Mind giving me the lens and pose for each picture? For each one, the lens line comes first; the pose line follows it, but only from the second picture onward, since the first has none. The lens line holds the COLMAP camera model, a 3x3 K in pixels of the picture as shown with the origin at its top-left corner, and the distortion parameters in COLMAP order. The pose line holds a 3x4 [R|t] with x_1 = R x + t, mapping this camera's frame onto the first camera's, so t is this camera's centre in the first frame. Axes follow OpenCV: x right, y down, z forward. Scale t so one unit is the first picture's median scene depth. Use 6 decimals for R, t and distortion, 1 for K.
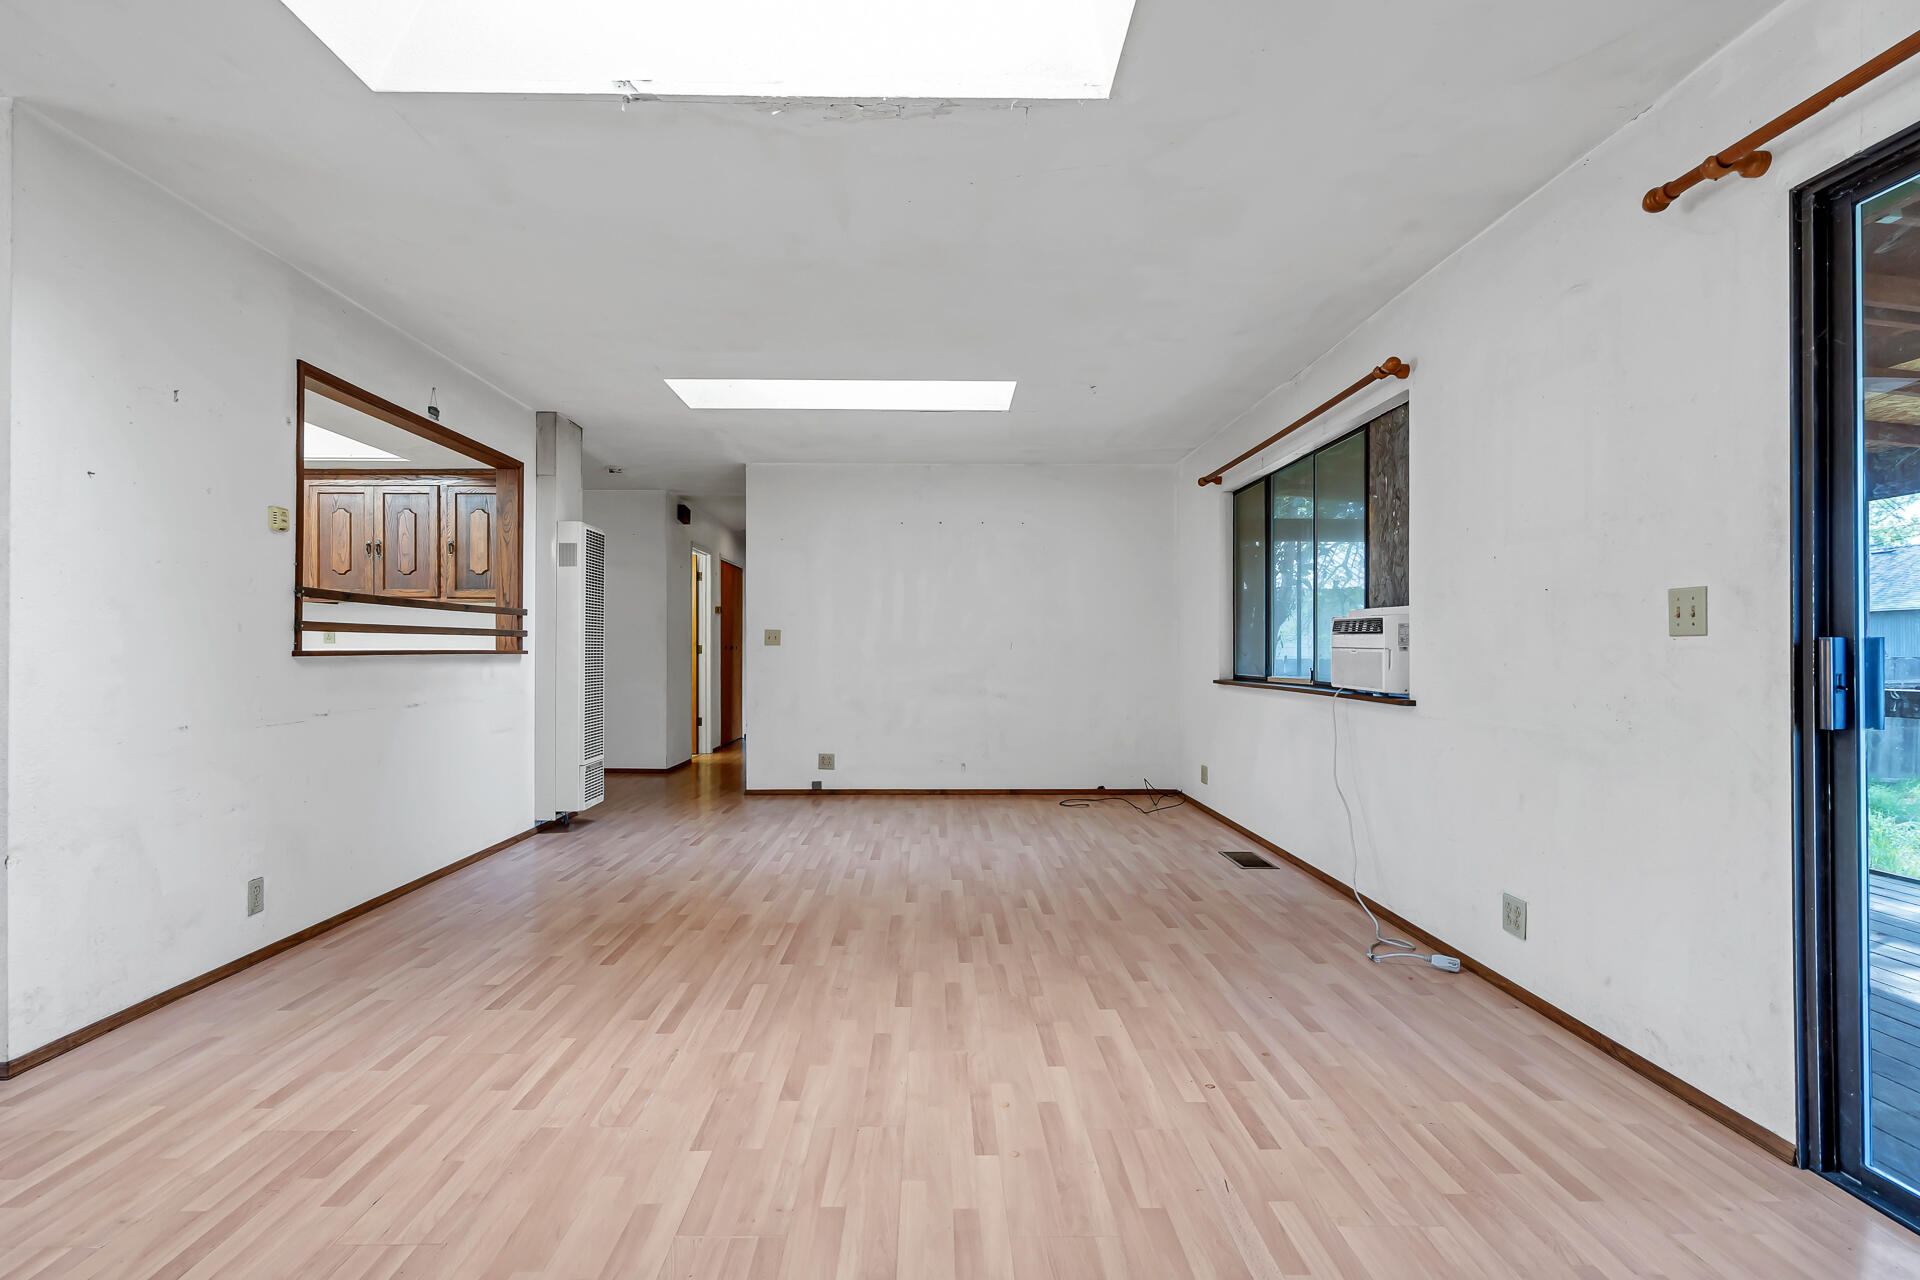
lens RADIAL K [[962.5, 0, 944.4], [0, 962.5, 646.6], [0, 0, 1]] dist [-0.001500, 0.002447]
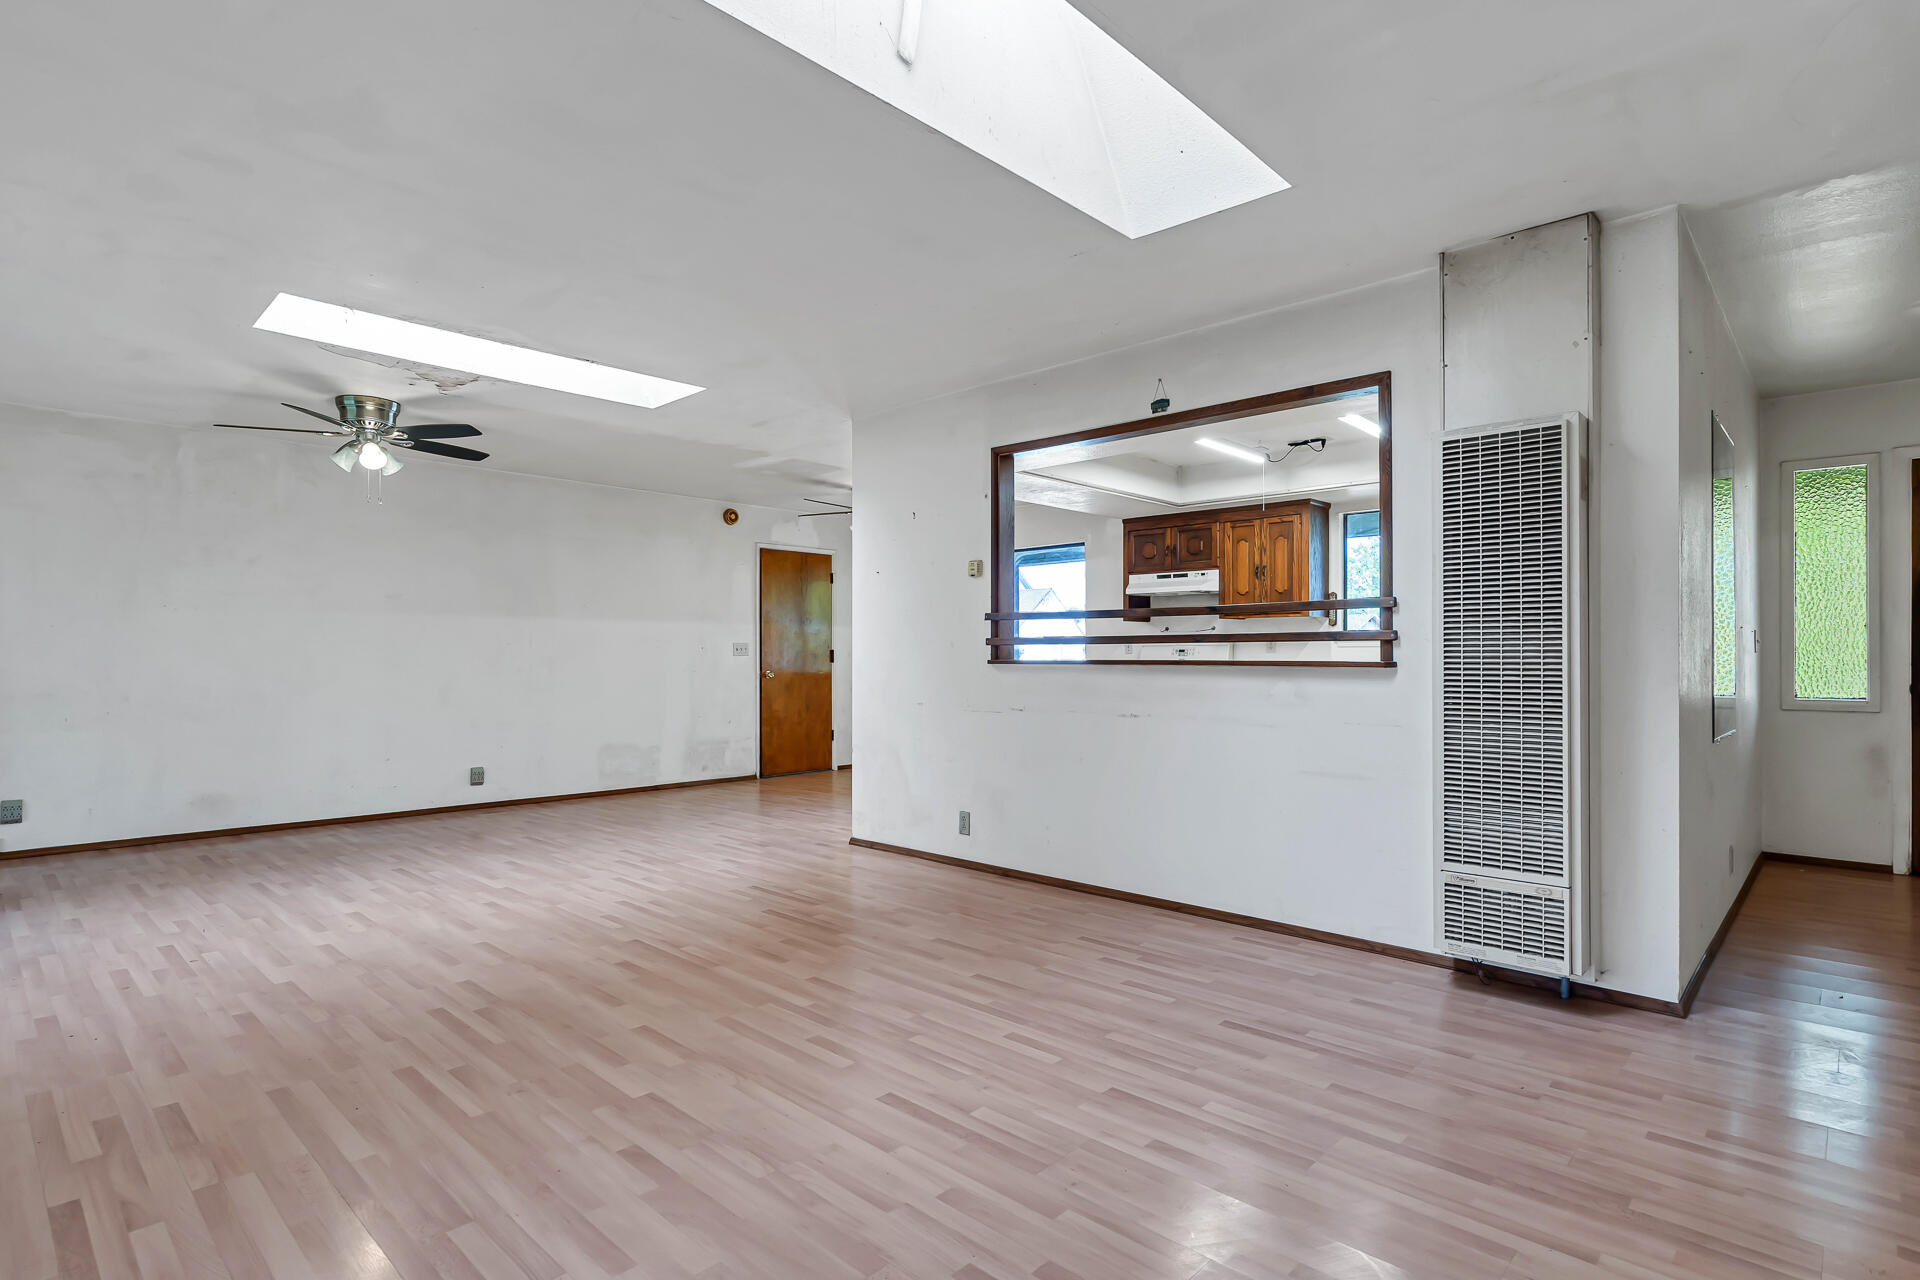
lens RADIAL K [[962.5, 0, 960.9], [0, 962.5, 663.6], [0, 0, 1]] dist [-0.001500, 0.002447]
pose [[-0.693857, 0.003574, -0.720104, 0.348472], [-0.000533, 0.999985, 0.005477, 0.001798], [0.720113, 0.004184, -0.693844, 1.910961]]
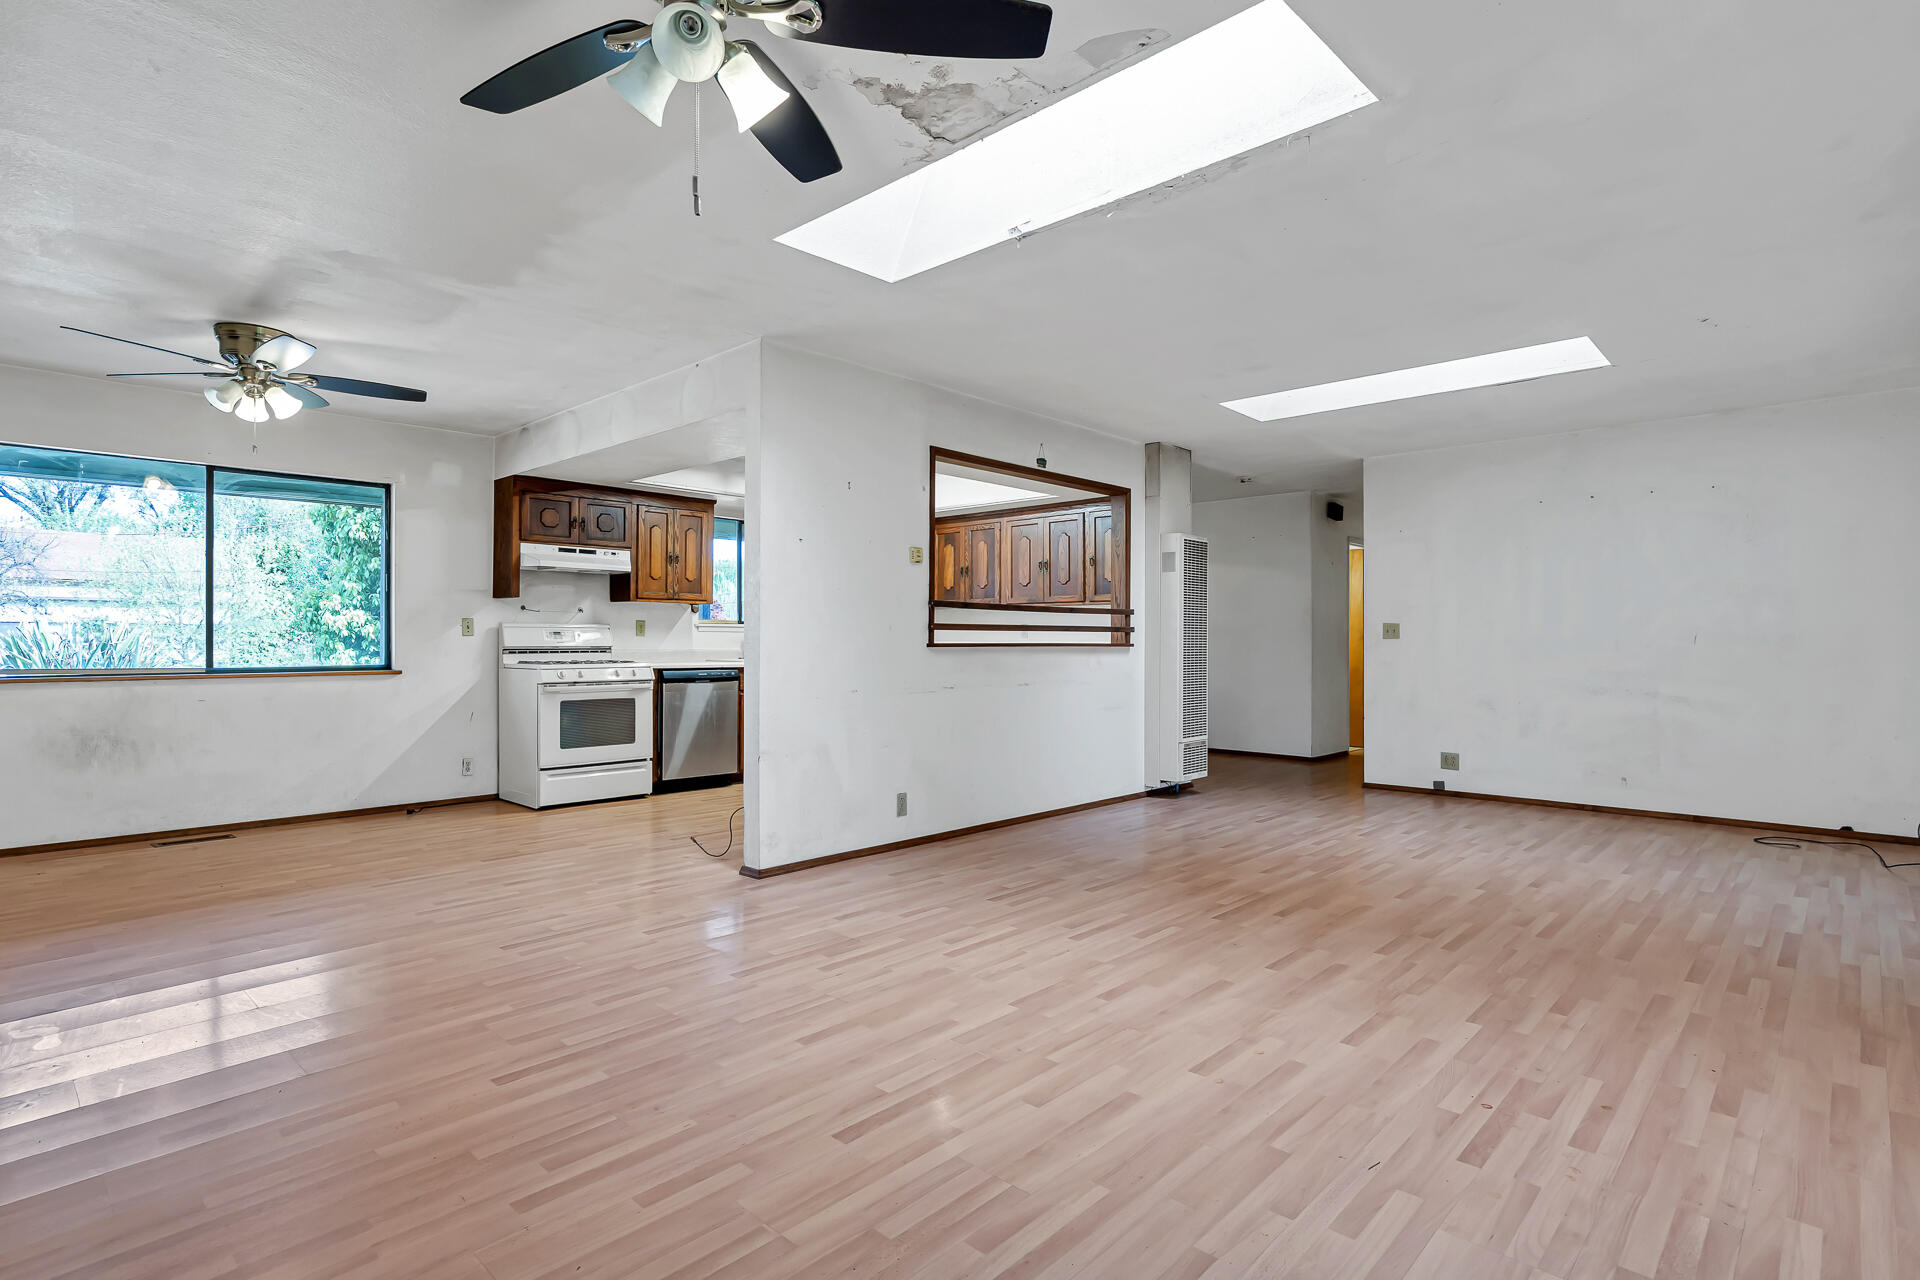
lens RADIAL K [[954.5, 0, 964.7], [0, 954.5, 638.2], [0, 0, 1]] dist [0.000745, 0.003473]
pose [[0.722008, -0.002284, -0.691881, 0.375569], [0.000510, 0.999996, -0.002769, 0.000593], [0.691885, 0.001647, 0.722006, -0.020687]]
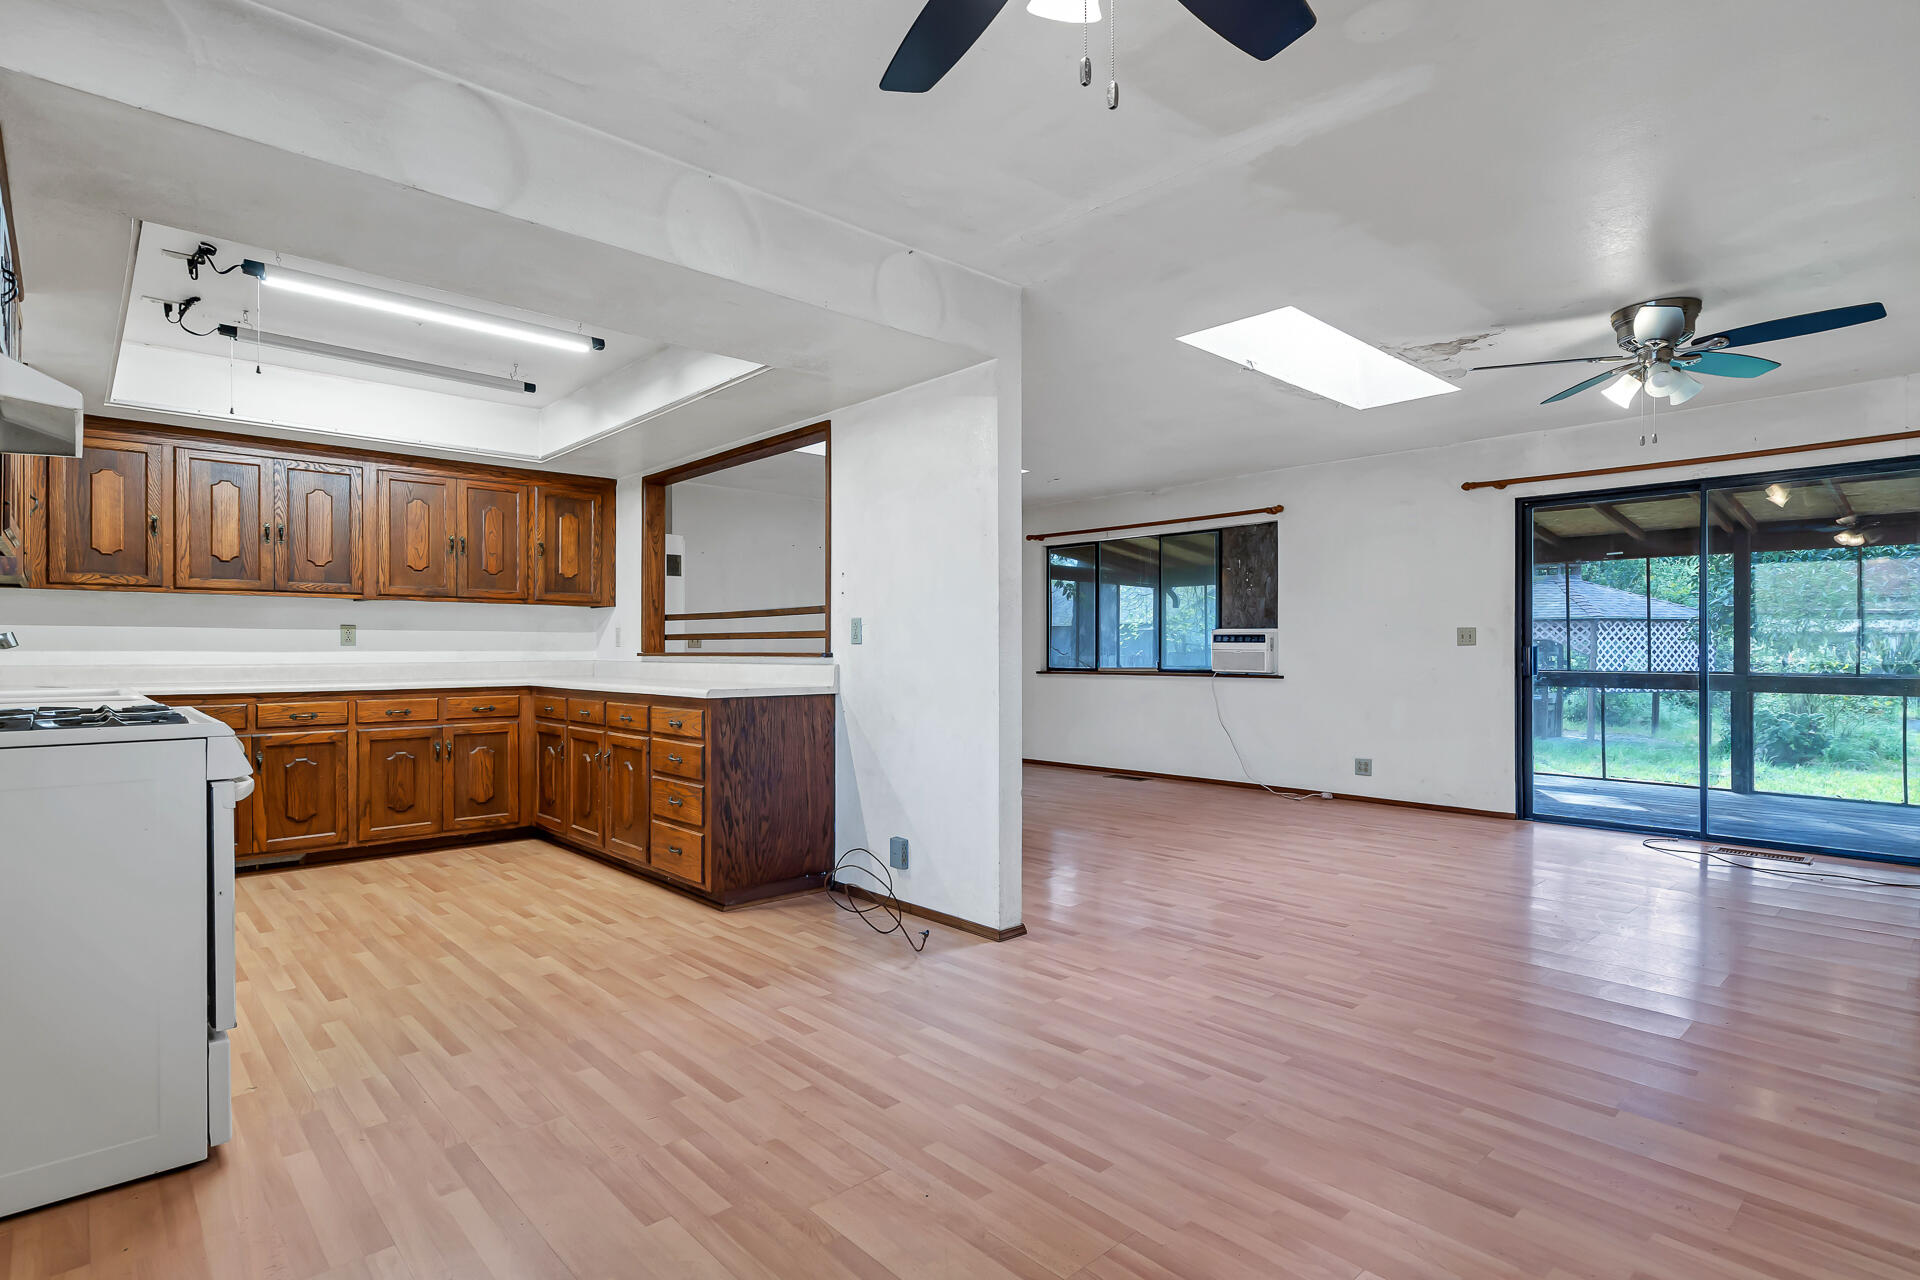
lens RADIAL K [[954.5, 0, 949.8], [0, 954.5, 648.6], [0, 0, 1]] dist [0.000745, 0.003473]
pose [[0.746709, 0.000064, 0.665151, -1.407292], [0.000137, 1.000000, -0.000251, -0.000668], [-0.665151, 0.000278, 0.746709, -0.033097]]
